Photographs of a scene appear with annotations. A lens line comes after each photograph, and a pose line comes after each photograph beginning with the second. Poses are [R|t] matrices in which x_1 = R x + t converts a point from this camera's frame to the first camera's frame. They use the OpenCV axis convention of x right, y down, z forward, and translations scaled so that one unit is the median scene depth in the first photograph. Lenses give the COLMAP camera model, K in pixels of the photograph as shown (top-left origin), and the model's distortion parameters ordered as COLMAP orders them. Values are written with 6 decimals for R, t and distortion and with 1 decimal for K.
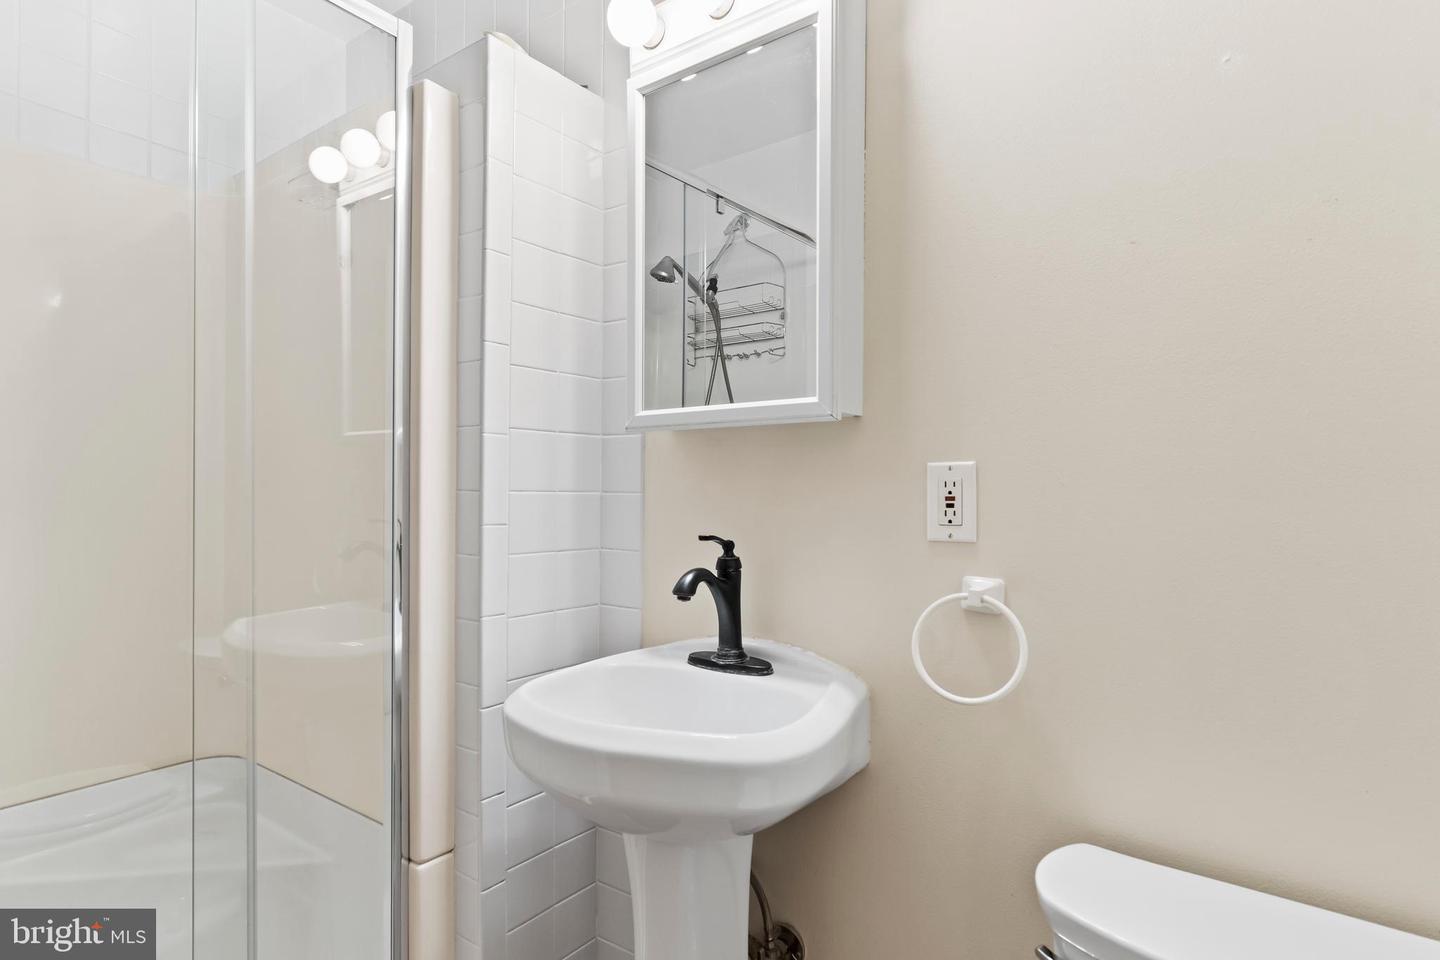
lens RADIAL K [[746.4, 0, 720.3], [0, 746.4, 489.3], [0, 0, 1]] dist [-0.008532, 0.002324]
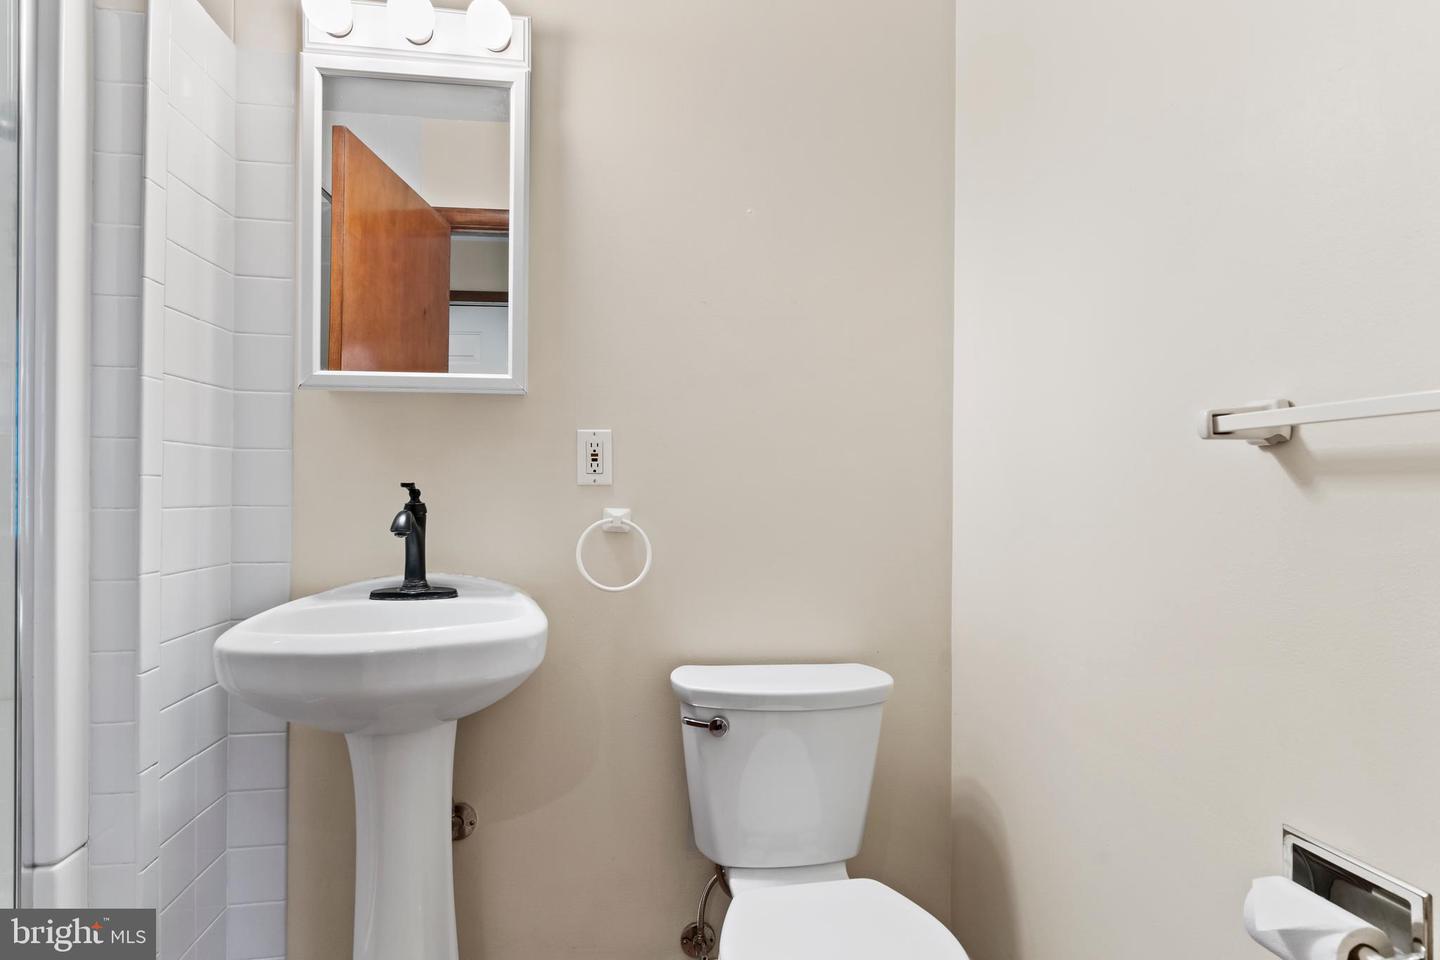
lens RADIAL K [[746.4, 0, 720.3], [0, 746.4, 489.3], [0, 0, 1]] dist [-0.008532, 0.002324]
pose [[0.702772, -0.004623, 0.711400, -0.483567], [0.000450, 0.999982, 0.006055, 0.061921], [-0.711415, -0.003935, 0.702761, -0.164875]]
